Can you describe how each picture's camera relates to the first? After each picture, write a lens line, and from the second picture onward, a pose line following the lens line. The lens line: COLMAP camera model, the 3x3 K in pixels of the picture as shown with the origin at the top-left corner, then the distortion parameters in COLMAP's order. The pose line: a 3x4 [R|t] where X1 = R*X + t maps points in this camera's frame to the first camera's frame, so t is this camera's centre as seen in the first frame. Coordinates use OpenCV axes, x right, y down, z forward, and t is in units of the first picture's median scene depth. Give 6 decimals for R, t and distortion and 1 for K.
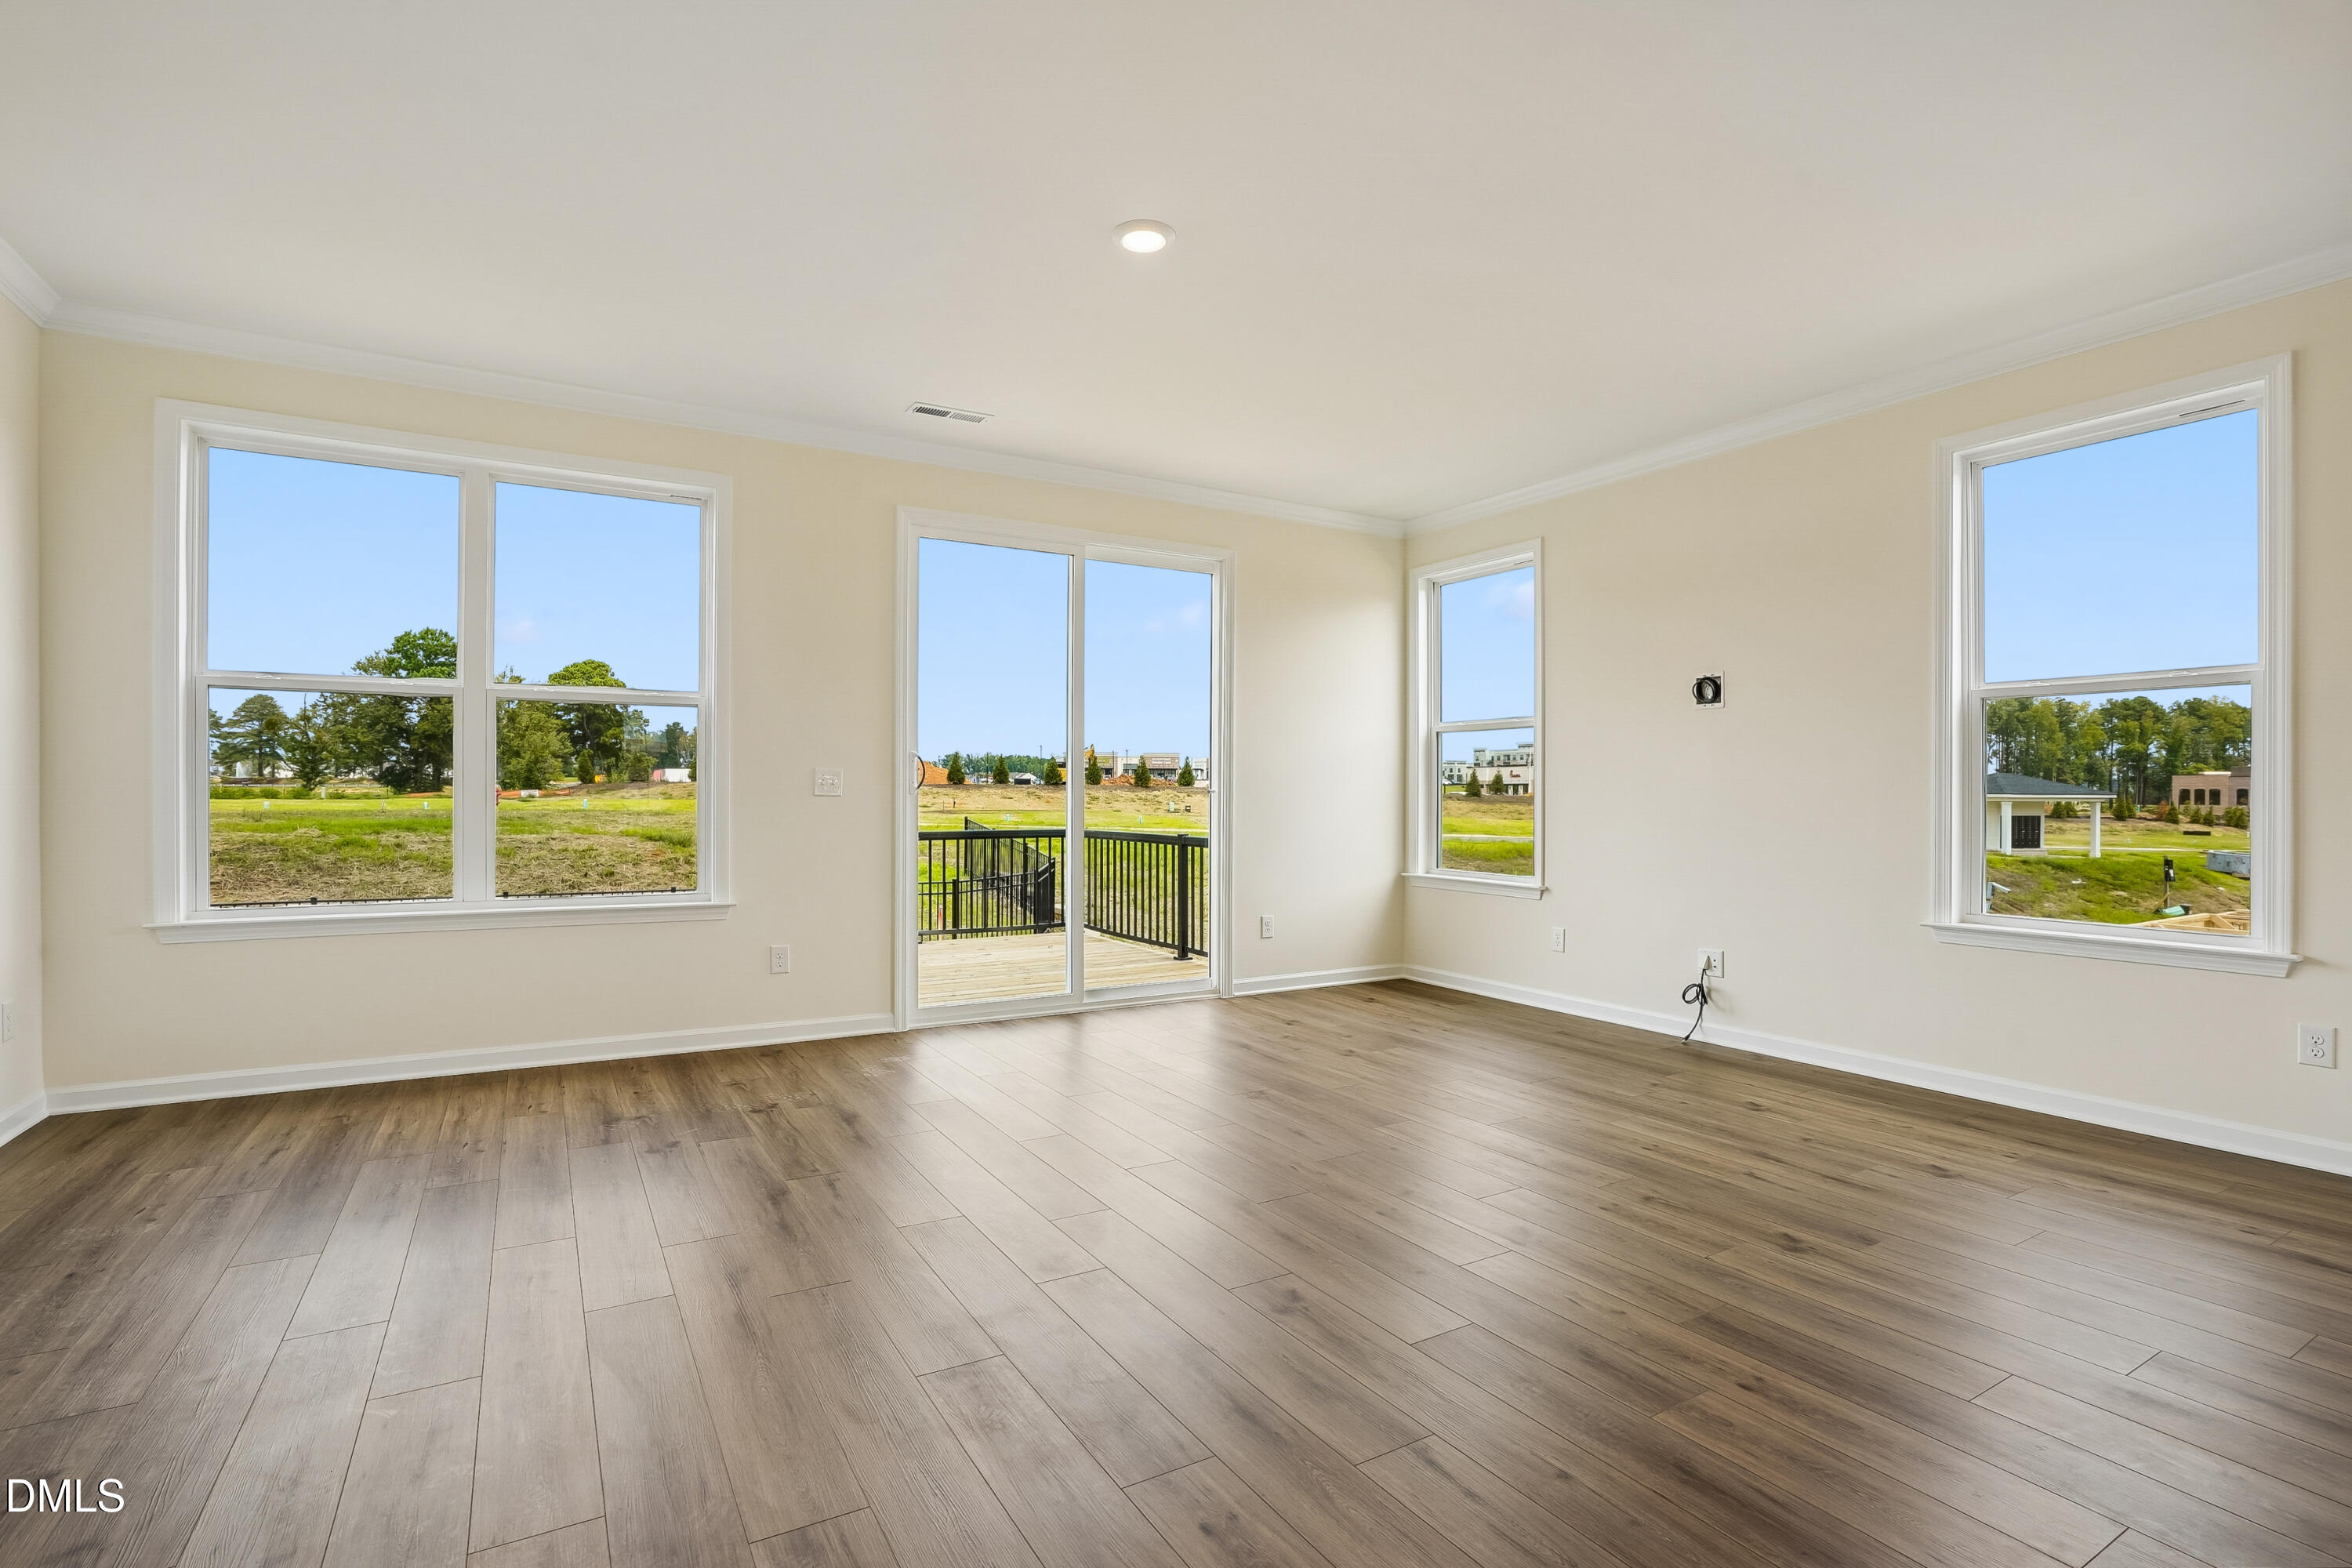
lens RADIAL K [[1091.7, 0, 1176.0], [0, 1091.7, 784.0], [0, 0, 1]] dist [0.002156, 0.000006]
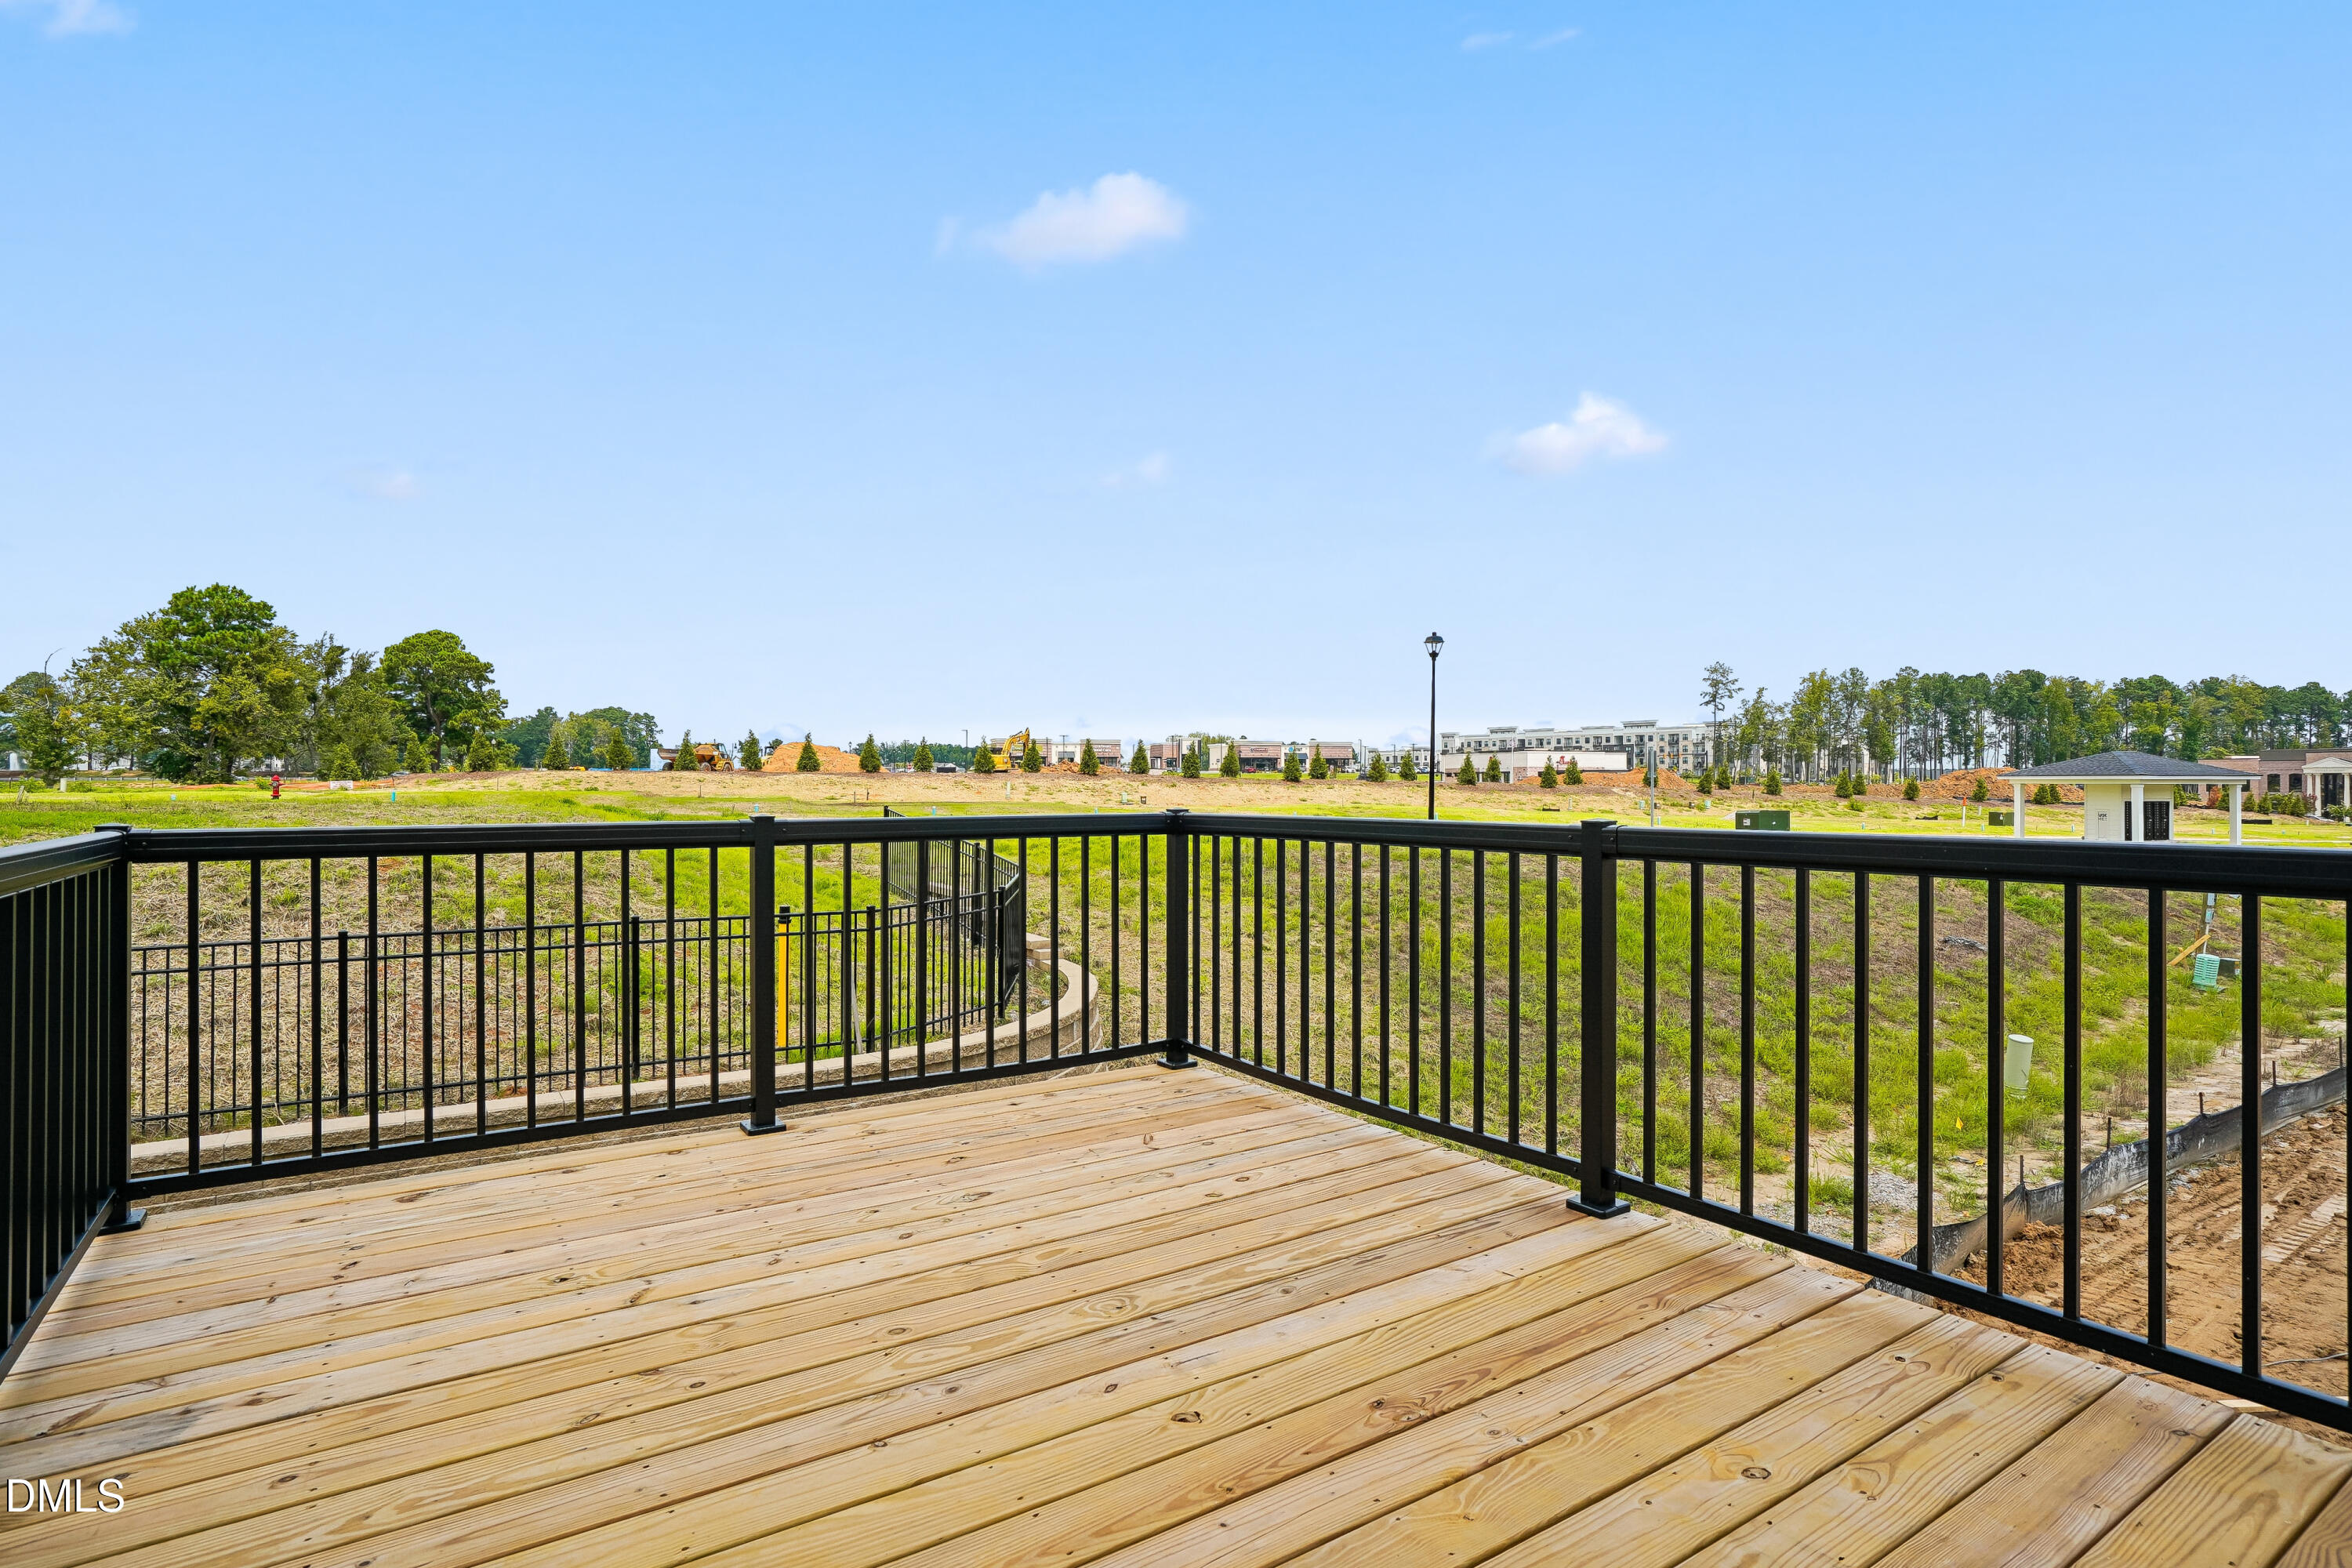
lens RADIAL K [[1175.4, 0, 1166.3], [0, 1175.4, 767.8], [0, 0, 1]] dist [0.003066, 0.000544]
pose [[0.998800, -0.003834, 0.048833, -0.020877], [0.004165, 0.999969, -0.006675, 0.004555], [-0.048805, 0.006870, 0.998785, 0.098207]]
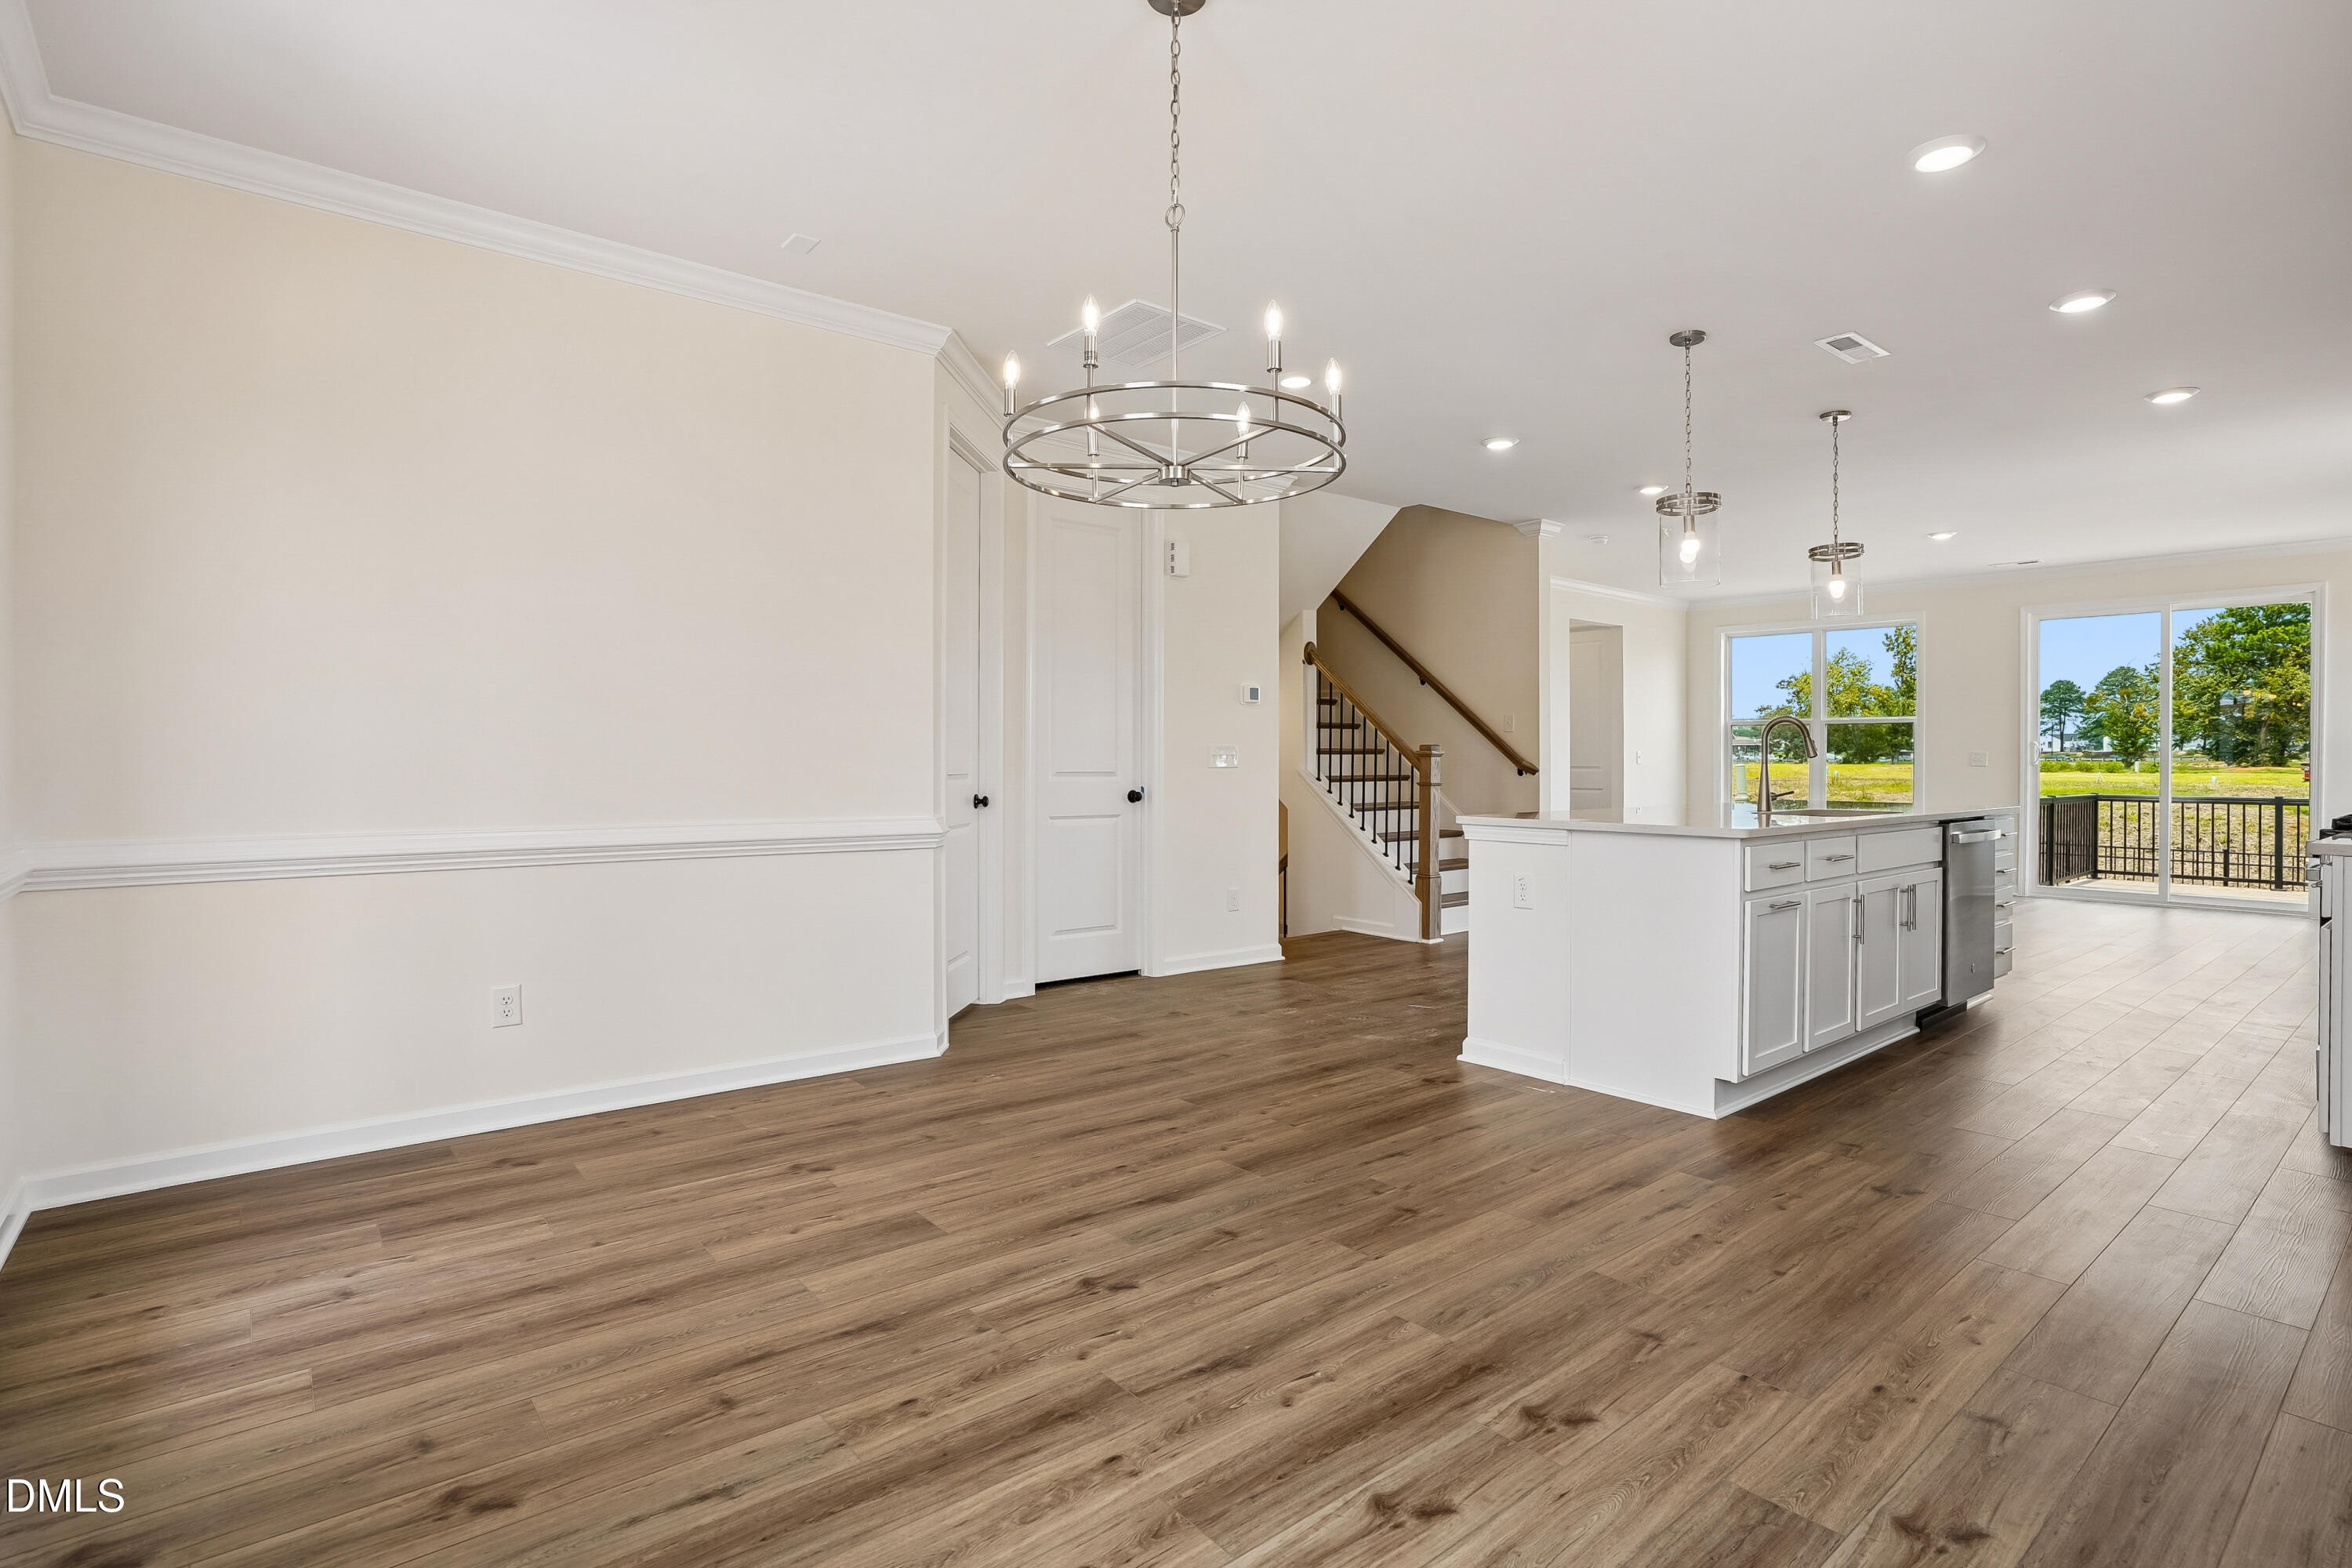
lens RADIAL K [[1182.5, 0, 1172.0], [0, 1182.5, 779.9], [0, 0, 1]] dist [-0.004221, 0.002804]
pose [[0.174537, 0.015602, -0.984527, 0.132370], [0.002900, 0.999862, 0.016359, -0.000276], [0.984646, -0.005711, 0.174468, -0.066940]]
